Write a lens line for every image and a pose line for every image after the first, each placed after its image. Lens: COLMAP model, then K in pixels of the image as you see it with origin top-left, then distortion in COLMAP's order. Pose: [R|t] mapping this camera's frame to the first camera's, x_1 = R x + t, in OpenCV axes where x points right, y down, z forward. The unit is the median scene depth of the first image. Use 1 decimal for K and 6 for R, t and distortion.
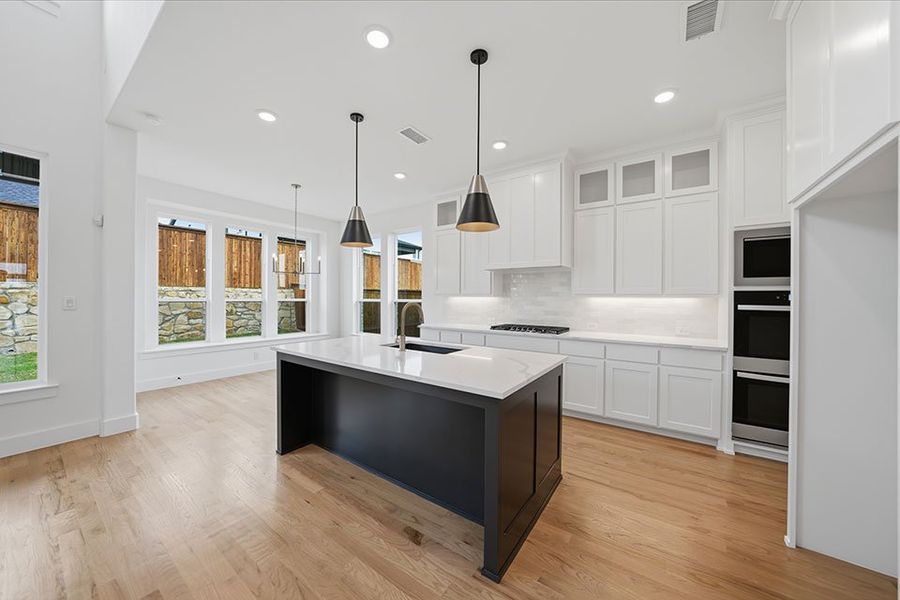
lens RADIAL K [[312.4, 0, 452.9], [0, 312.4, 296.8], [0, 0, 1]] dist [-0.018555, 0.000145]
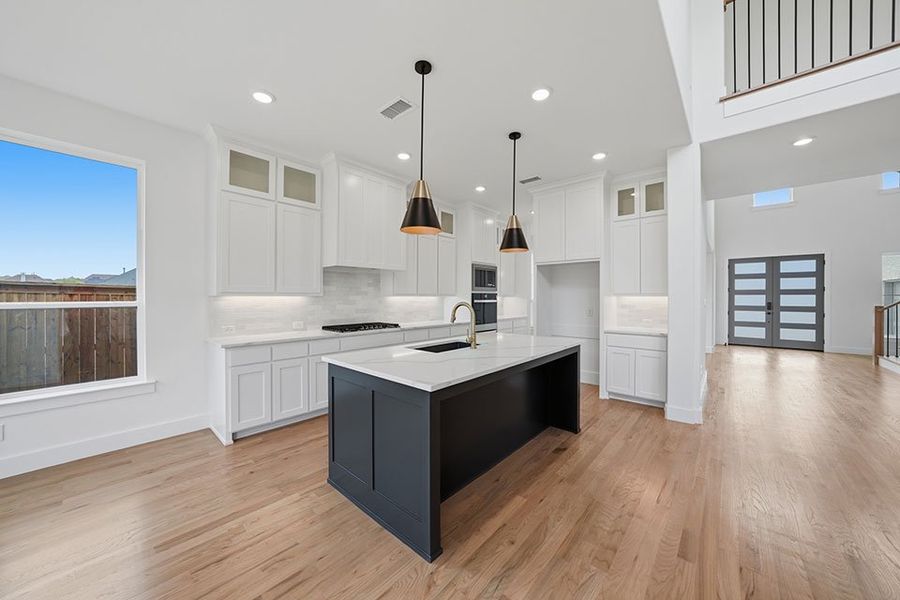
lens RADIAL K [[316.3, 0, 453.2], [0, 316.3, 297.5], [0, 0, 1]] dist [-0.012820, 0.000186]
pose [[0.109790, -0.007793, 0.993924, -0.789920], [-0.002932, 0.999962, 0.008165, -0.005114], [-0.993951, -0.003811, 0.109763, 0.610785]]
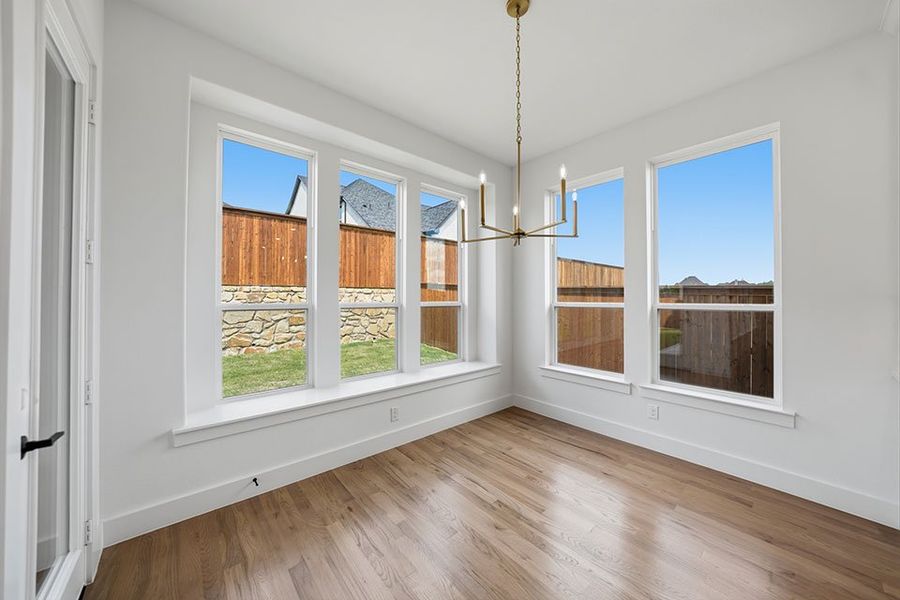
lens RADIAL K [[312.4, 0, 452.9], [0, 312.4, 296.8], [0, 0, 1]] dist [-0.018555, 0.000145]
pose [[0.971088, -0.004500, -0.238679, -0.585404], [0.004044, 0.999989, -0.002402, -0.003196], [0.238687, 0.001368, 0.971096, 0.736855]]
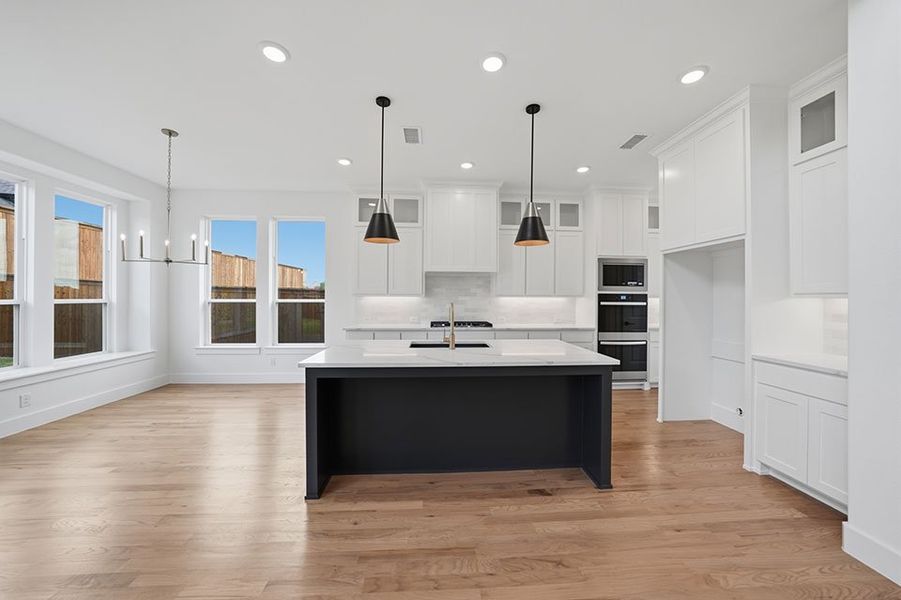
lens RADIAL K [[312.8, 0, 453.4], [0, 312.8, 296.8], [0, 0, 1]] dist [-0.018555, 0.000145]
pose [[0.780072, -0.001018, 0.625689, -0.522610], [-0.002259, 0.999988, 0.004444, -0.005248], [-0.625685, -0.004880, 0.780060, 0.114437]]
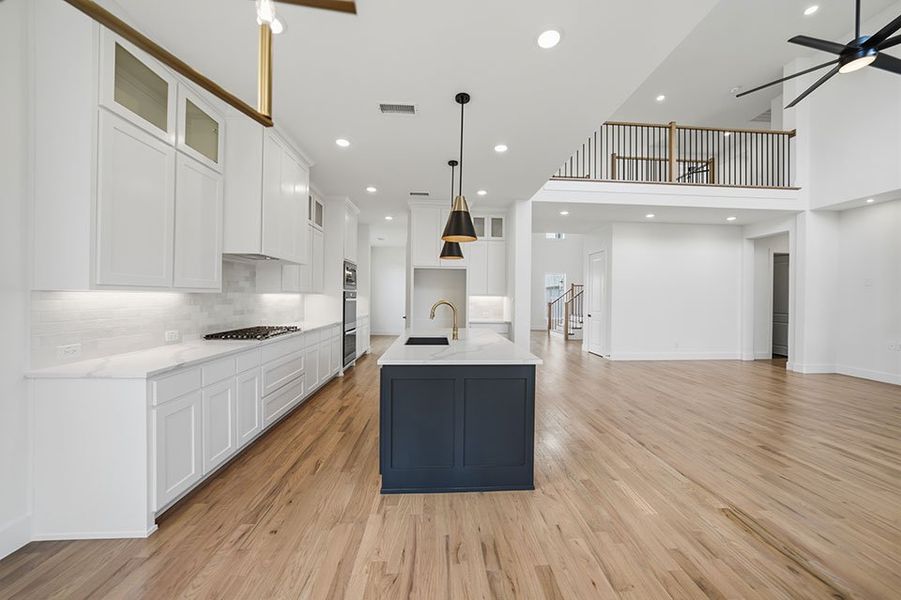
lens RADIAL K [[316.6, 0, 453.7], [0, 316.6, 297.5], [0, 0, 1]] dist [-0.012820, 0.000186]
pose [[-0.622270, -0.015236, 0.782655, -0.737153], [-0.017216, 0.999835, 0.005776, -0.002617], [-0.782614, -0.009880, -0.622429, 1.159363]]
